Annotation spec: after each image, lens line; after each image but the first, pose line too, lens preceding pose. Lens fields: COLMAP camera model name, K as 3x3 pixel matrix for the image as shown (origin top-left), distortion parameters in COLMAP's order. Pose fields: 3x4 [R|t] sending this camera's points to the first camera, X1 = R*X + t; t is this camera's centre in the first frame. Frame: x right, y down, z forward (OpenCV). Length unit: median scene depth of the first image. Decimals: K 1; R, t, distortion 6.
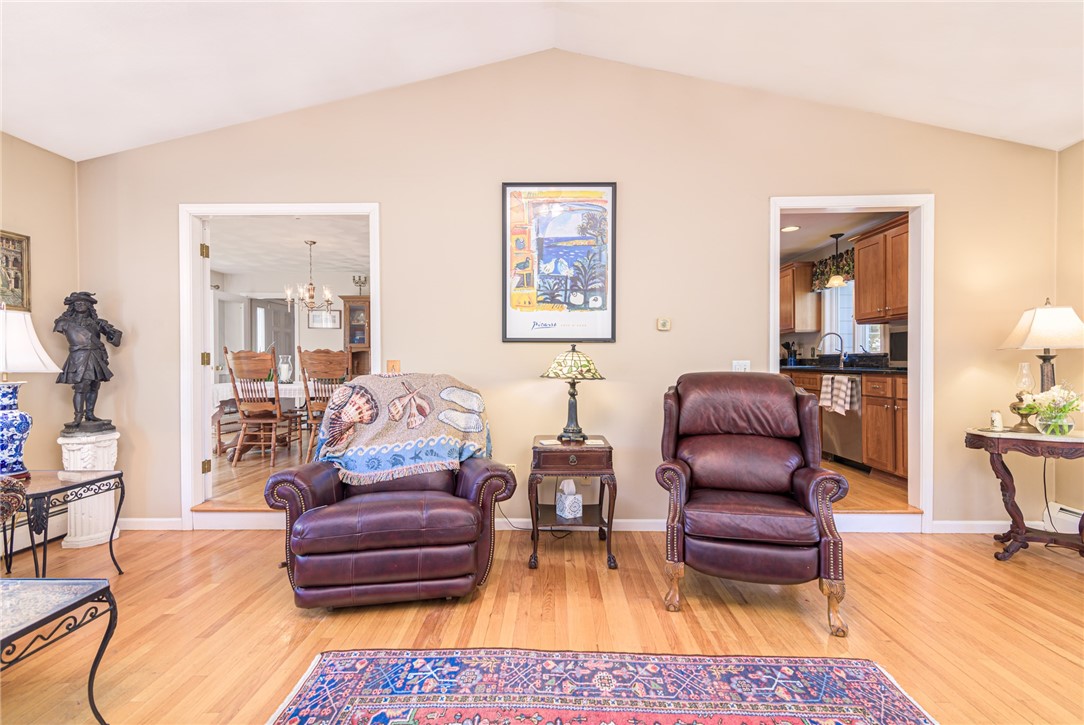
lens RADIAL K [[490.3, 0, 549.4], [0, 490.3, 365.9], [0, 0, 1]] dist [0.016201, -0.000346]
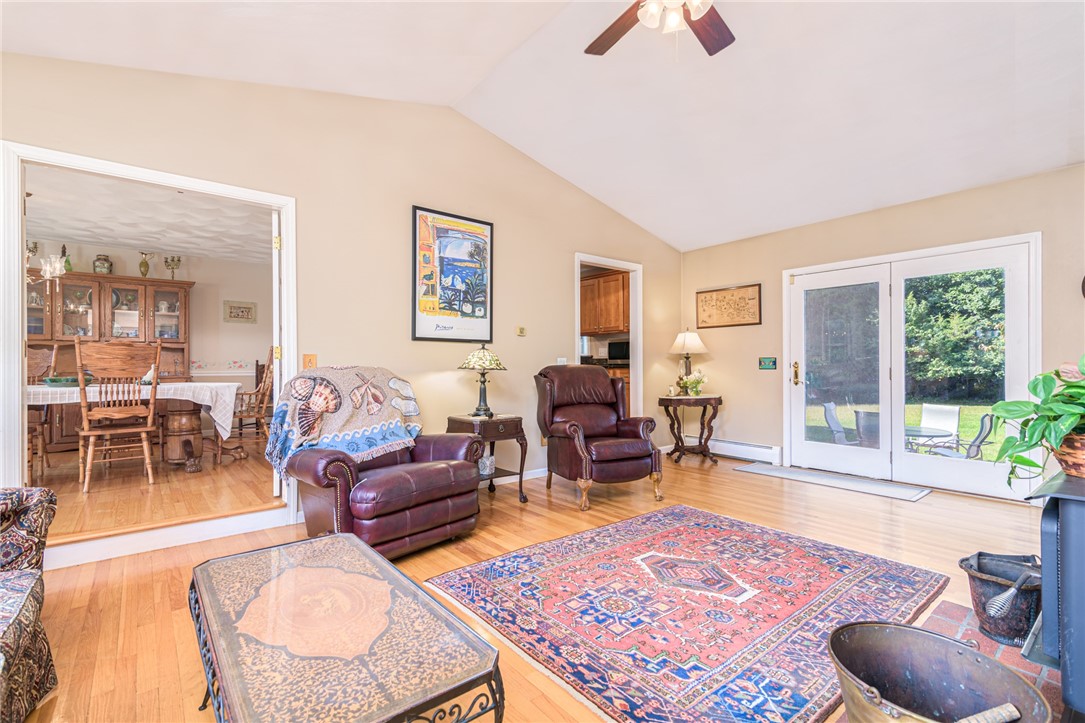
lens RADIAL K [[486.5, 0, 551.0], [0, 486.5, 361.9], [0, 0, 1]] dist [0.019332, 0.000080]
pose [[0.757948, 0.004589, 0.652299, -0.663500], [0.005431, 0.999896, -0.013346, 0.022962], [-0.652292, 0.013658, 0.757845, -0.109275]]
